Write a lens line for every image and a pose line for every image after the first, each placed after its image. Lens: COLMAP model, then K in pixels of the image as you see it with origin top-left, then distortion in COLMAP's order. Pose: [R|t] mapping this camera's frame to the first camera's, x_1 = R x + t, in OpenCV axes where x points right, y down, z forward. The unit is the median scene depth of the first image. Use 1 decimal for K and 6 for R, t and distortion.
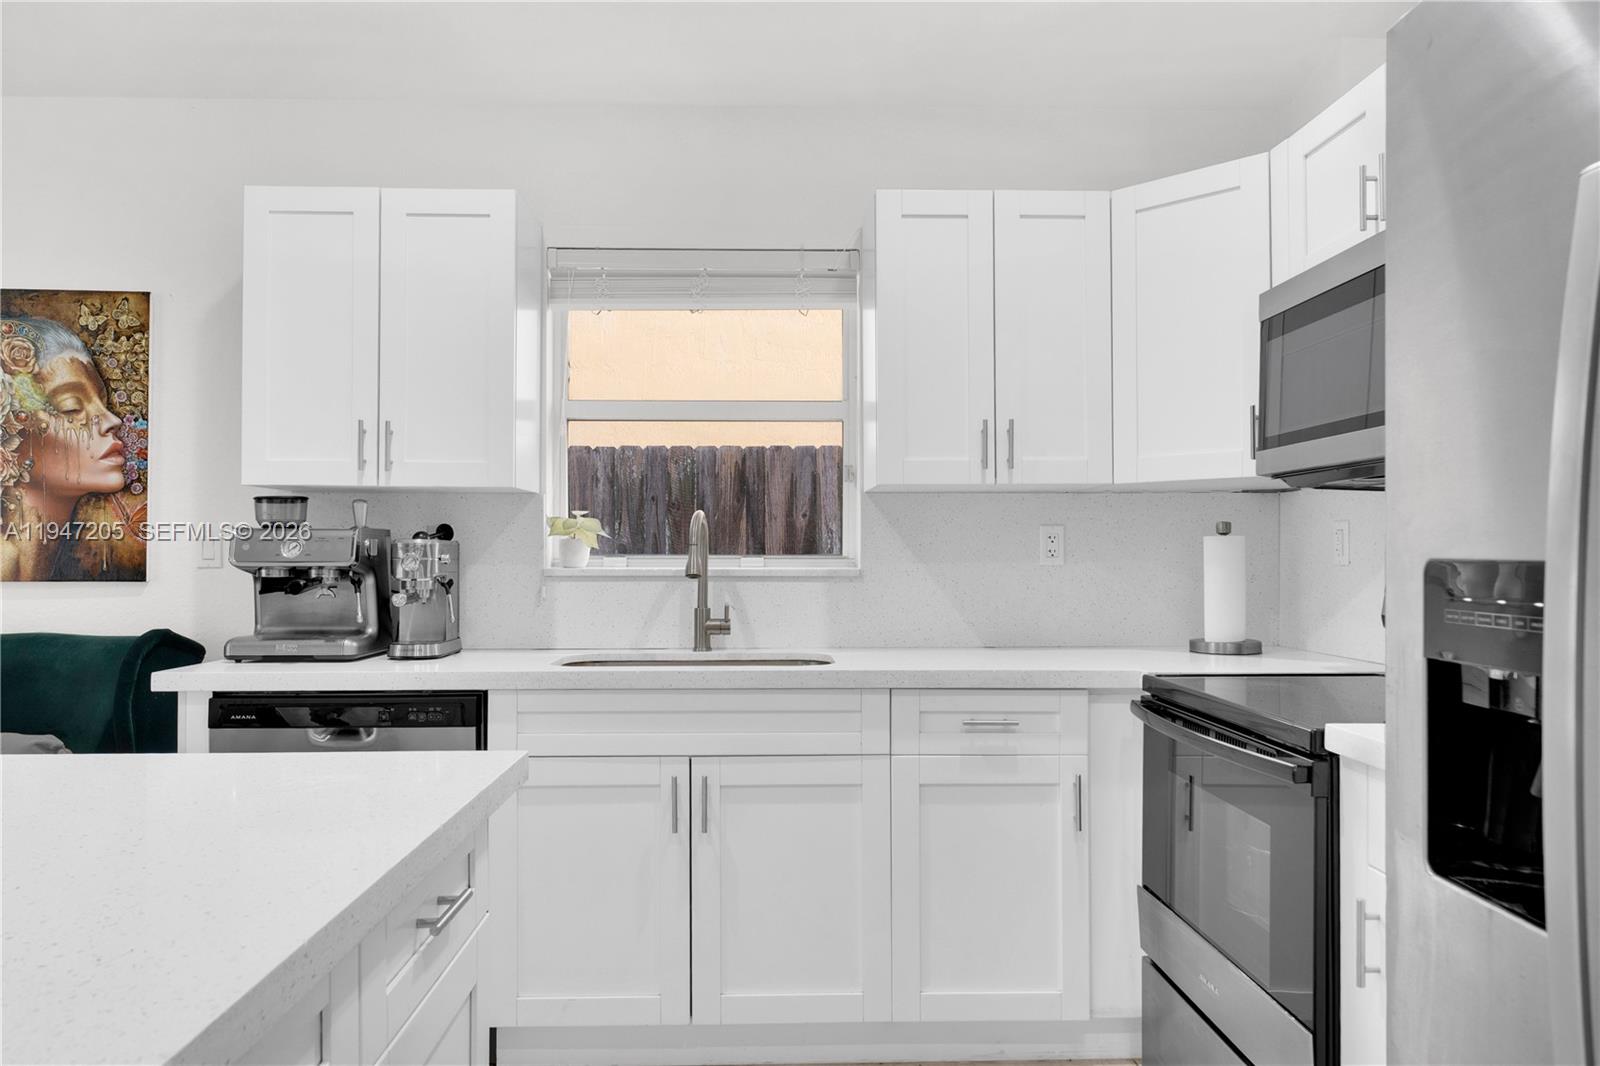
lens RADIAL K [[1094.5, 0, 786.6], [0, 1094.5, 538.8], [0, 0, 1]] dist [0.004275, -0.003968]
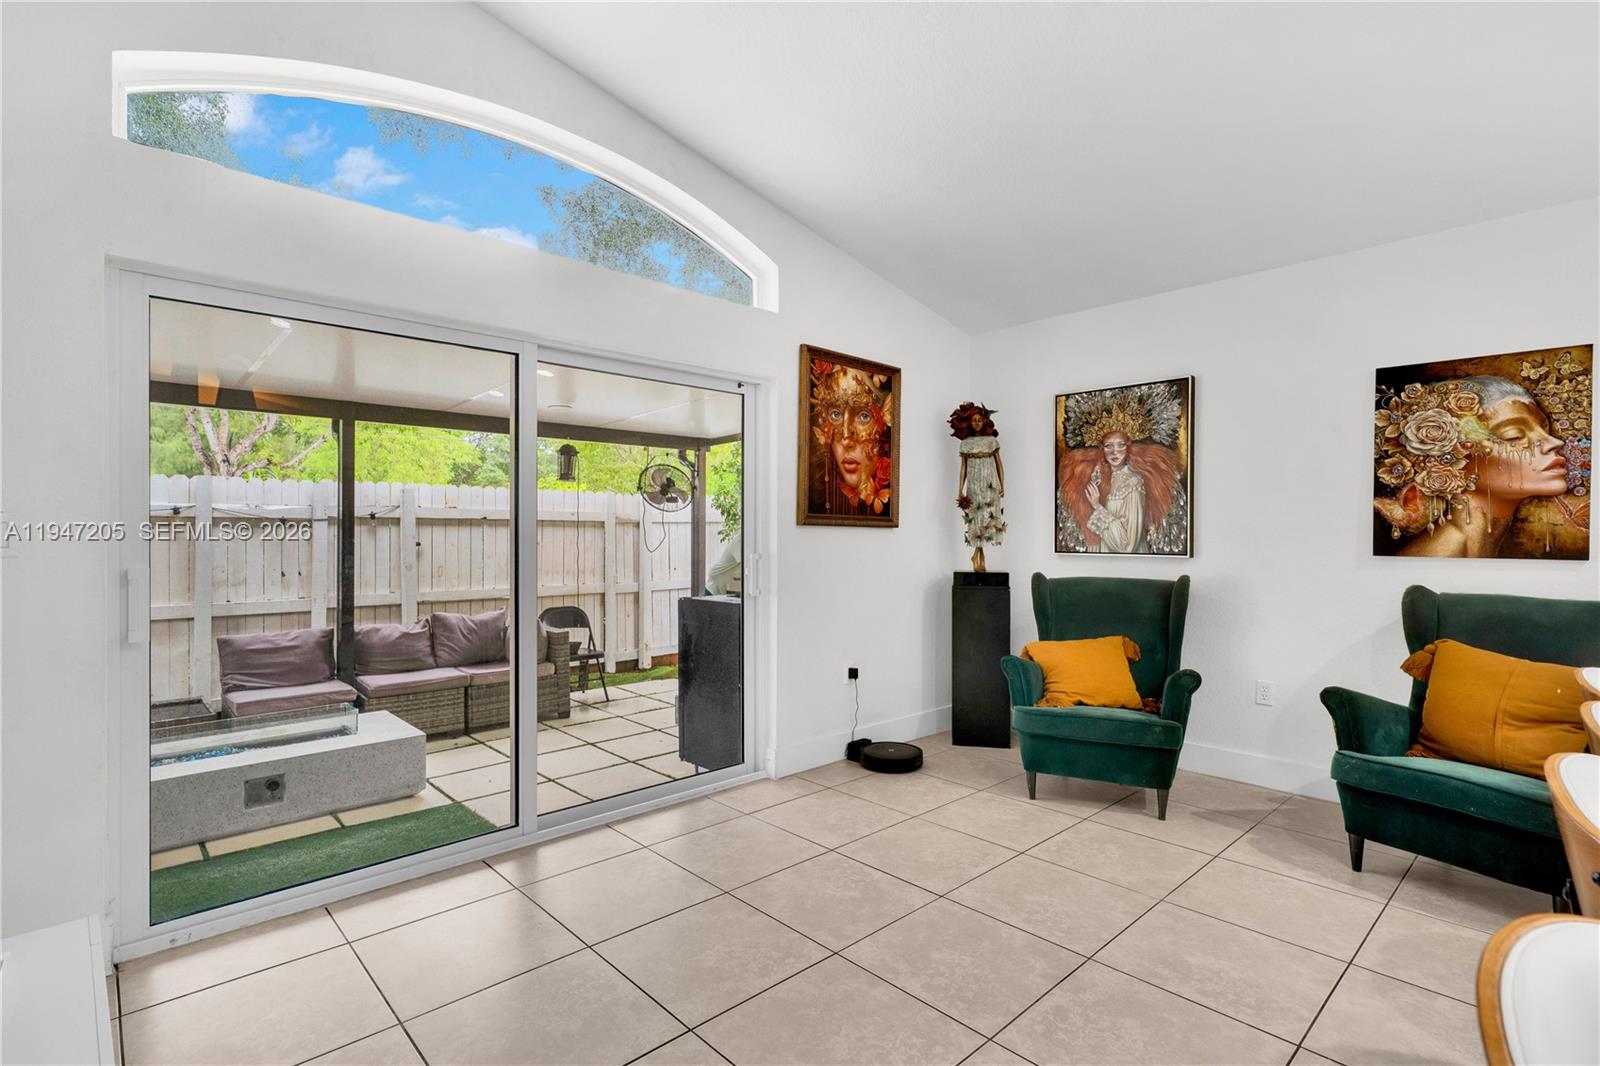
lens RADIAL K [[745.4, 0, 786.4], [0, 745.4, 535.6], [0, 0, 1]] dist [0.001664, 0.000657]
pose [[0.667526, 0.002323, -0.744583, -0.563068], [0.004975, 0.999959, 0.007579, -0.003234], [0.744570, -0.008763, 0.667487, -0.344318]]
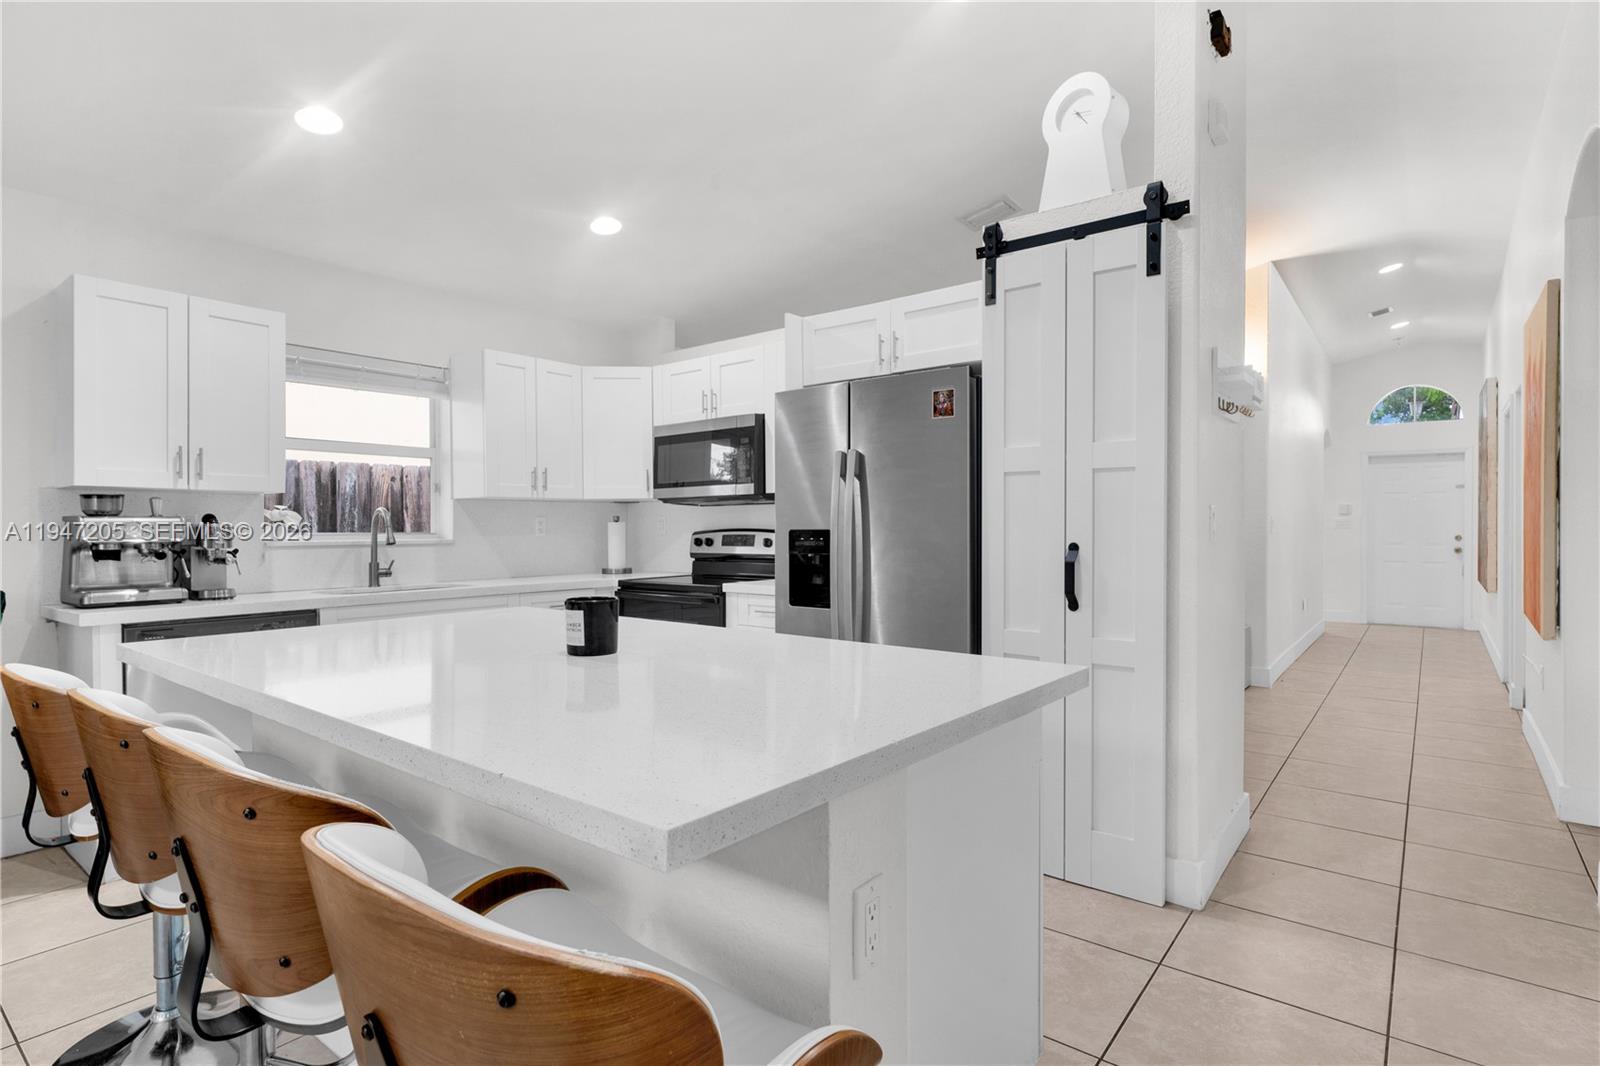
lens RADIAL K [[803.8, 0, 794.9], [0, 803.8, 532.7], [0, 0, 1]] dist [-0.001144, 0.002635]
pose [[0.639641, -0.008537, 0.768626, -0.638068], [-0.003370, 0.999898, 0.013910, -0.005125], [-0.768666, -0.011488, 0.639547, -0.351186]]
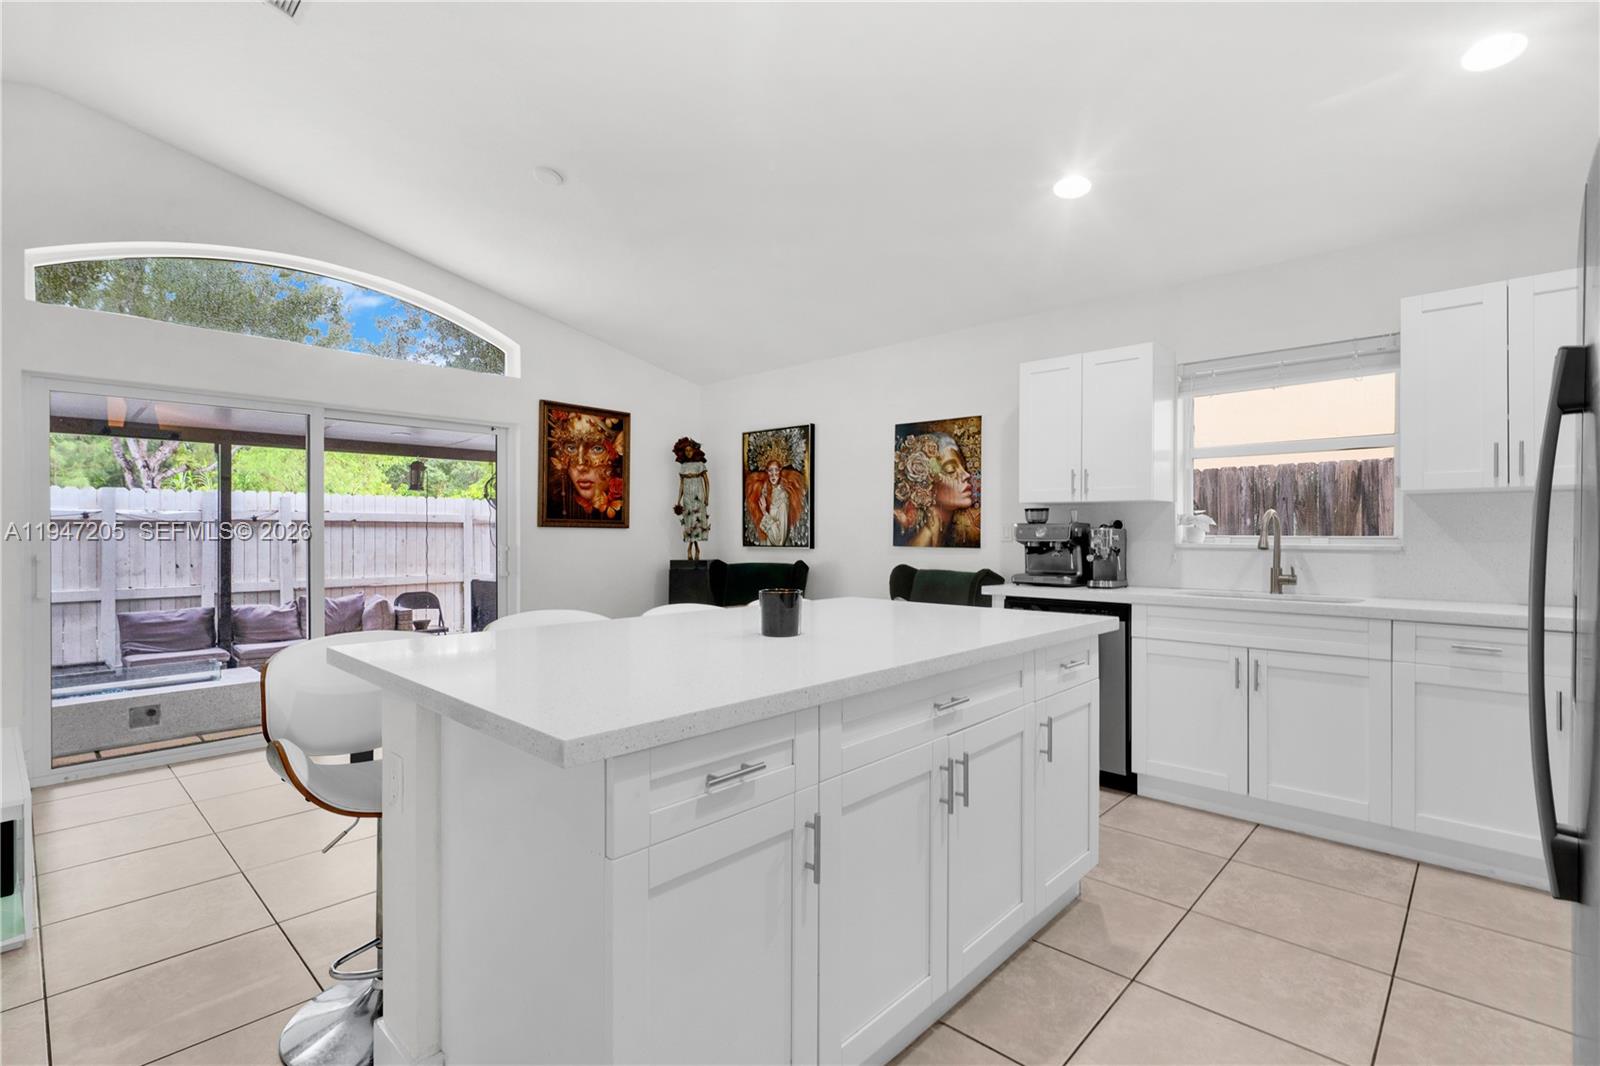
lens RADIAL K [[745.4, 0, 790.0], [0, 745.4, 534.9], [0, 0, 1]] dist [0.001664, 0.000657]
pose [[0.706134, 0.001135, -0.708077, 0.204232], [0.007030, 0.999938, 0.008613, -0.002521], [0.708043, -0.011060, 0.706082, -0.326563]]
